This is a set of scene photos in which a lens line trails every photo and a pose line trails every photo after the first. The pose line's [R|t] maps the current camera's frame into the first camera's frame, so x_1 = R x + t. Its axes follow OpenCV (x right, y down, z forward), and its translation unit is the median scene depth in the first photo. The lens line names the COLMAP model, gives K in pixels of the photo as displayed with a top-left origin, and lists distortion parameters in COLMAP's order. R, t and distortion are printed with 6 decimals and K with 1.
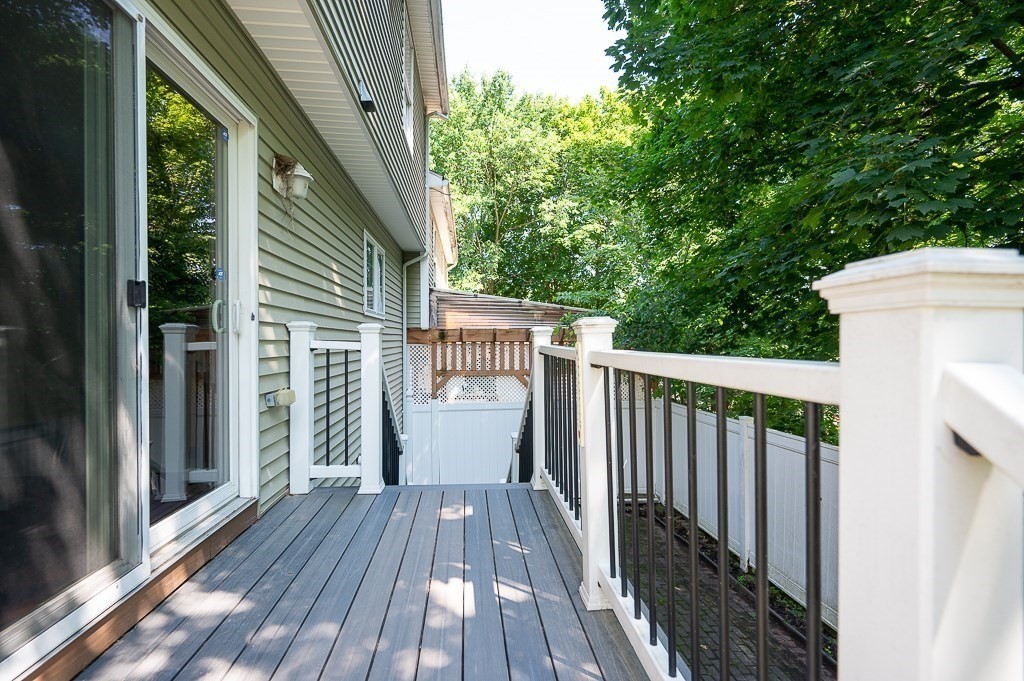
lens RADIAL K [[457.6, 0, 511.1], [0, 457.6, 340.4], [0, 0, 1]] dist [0.001927, 0.000035]
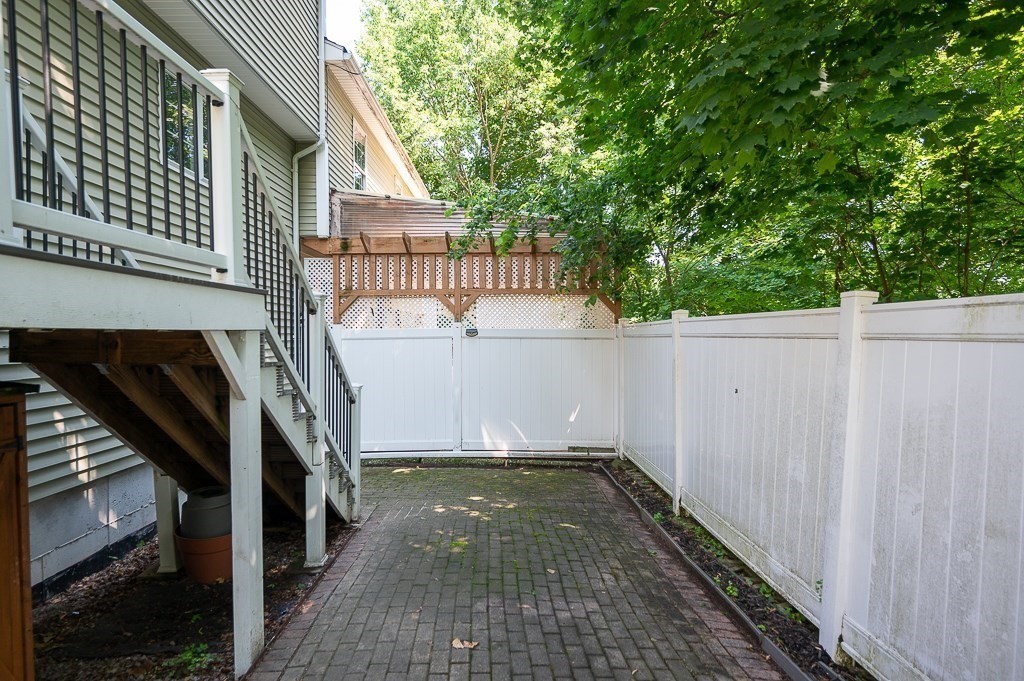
lens RADIAL K [[553.3, 0, 513.7], [0, 553.3, 336.1], [0, 0, 1]] dist [0.001050, -0.002603]
pose [[0.996710, -0.002817, -0.081006, 0.110922], [0.003234, 0.999982, 0.005017, 0.071400], [0.080991, -0.005263, 0.996701, 0.024442]]
